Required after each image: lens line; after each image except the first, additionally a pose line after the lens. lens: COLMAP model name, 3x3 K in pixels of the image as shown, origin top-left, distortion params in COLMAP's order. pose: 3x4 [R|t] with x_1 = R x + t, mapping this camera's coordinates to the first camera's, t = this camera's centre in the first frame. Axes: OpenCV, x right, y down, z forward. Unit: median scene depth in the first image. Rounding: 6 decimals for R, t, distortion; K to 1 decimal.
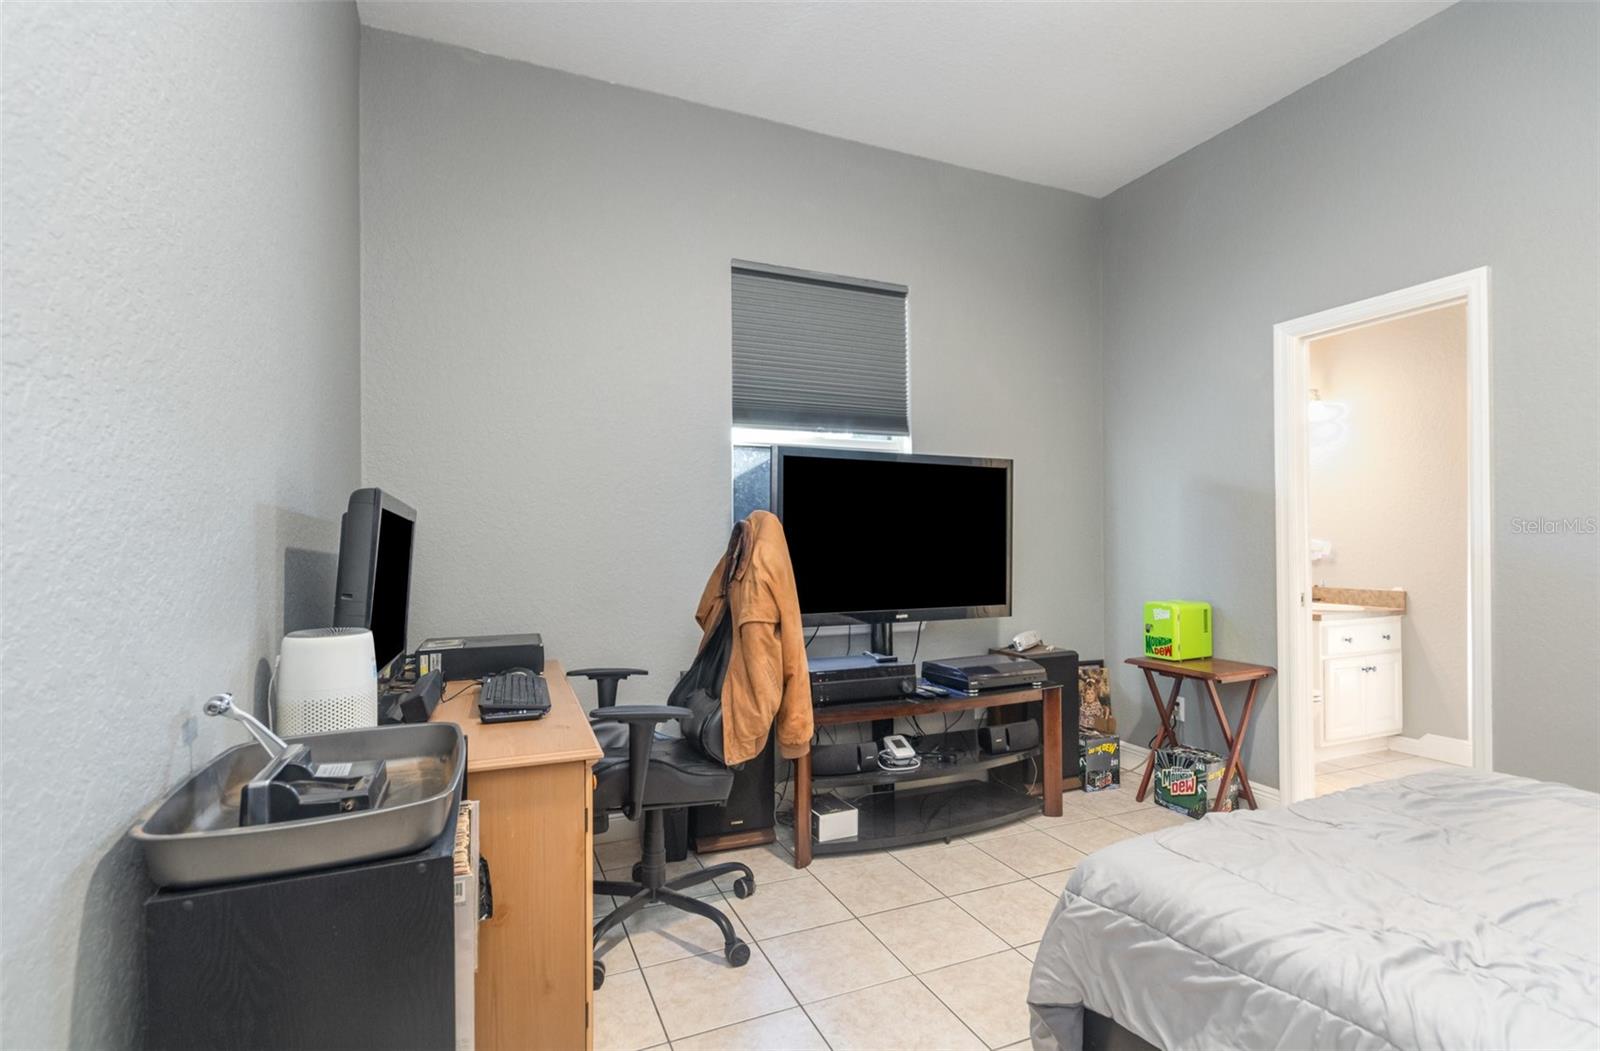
lens RADIAL K [[760.0, 0, 803.3], [0, 760.0, 535.5], [0, 0, 1]] dist [0.014658, -0.001586]
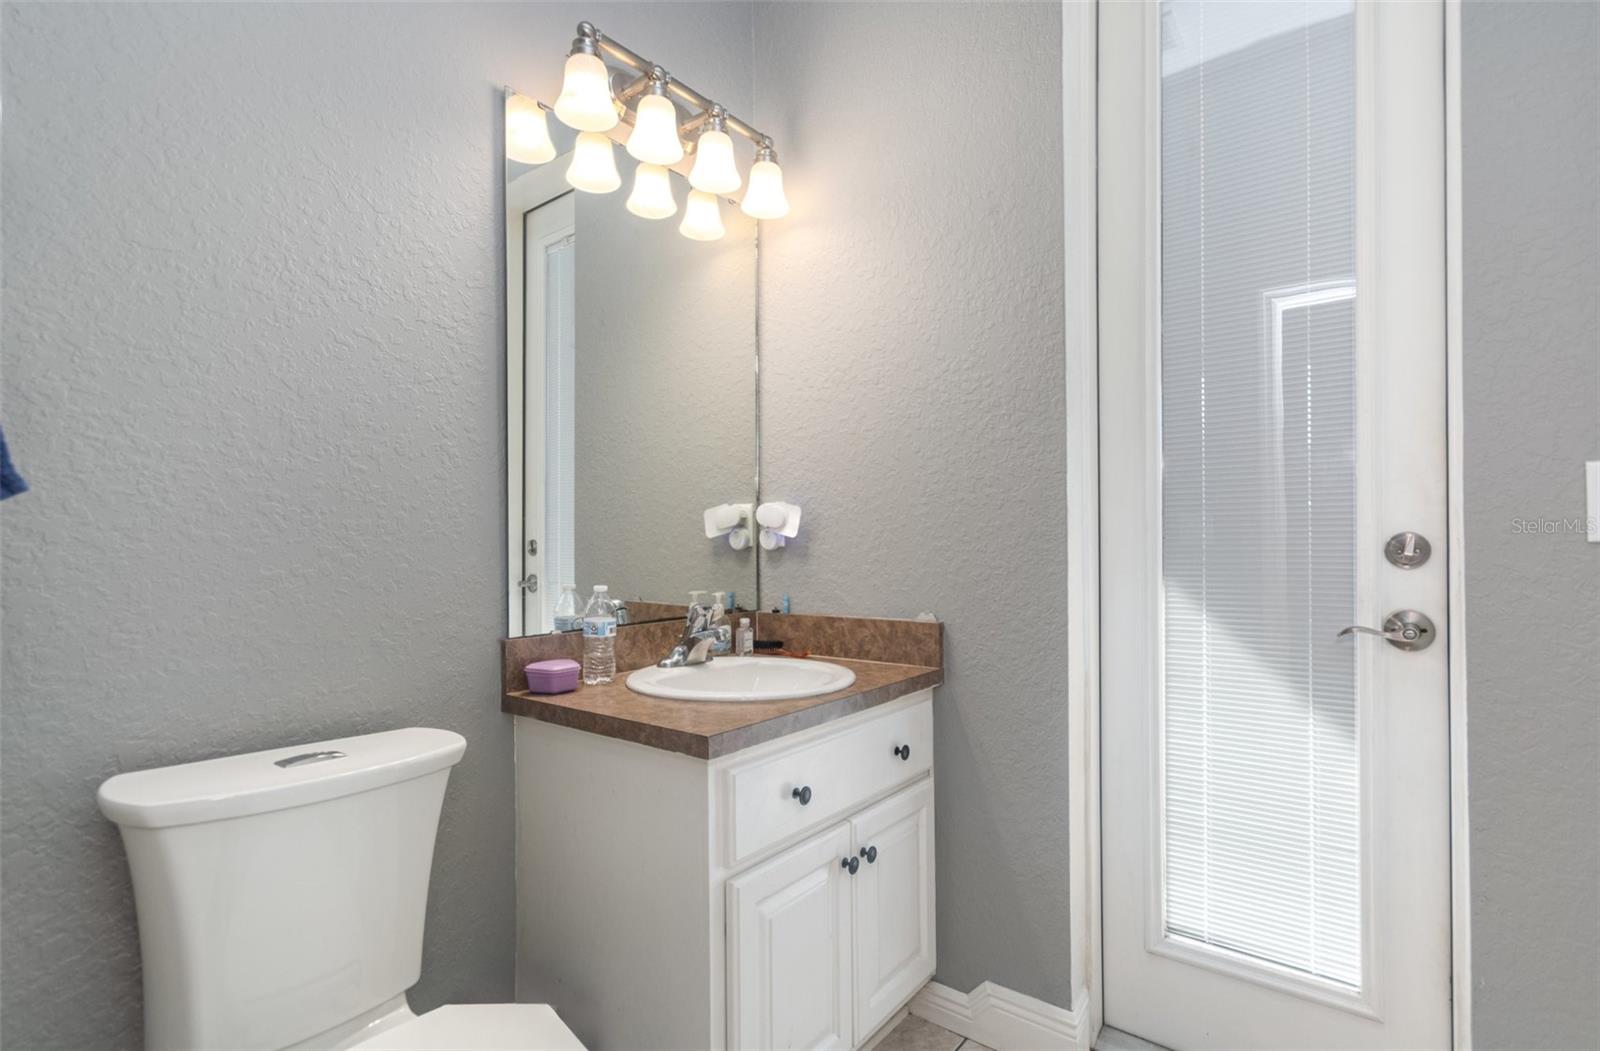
lens RADIAL K [[760.0, 0, 800.6], [0, 760.0, 531.6], [0, 0, 1]] dist [0.014658, -0.001586]
pose [[0.885708, 0.000105, 0.464242, 0.536201], [0.003547, 0.999969, -0.006993, 0.027738], [-0.464229, 0.007841, 0.885681, 0.681635]]
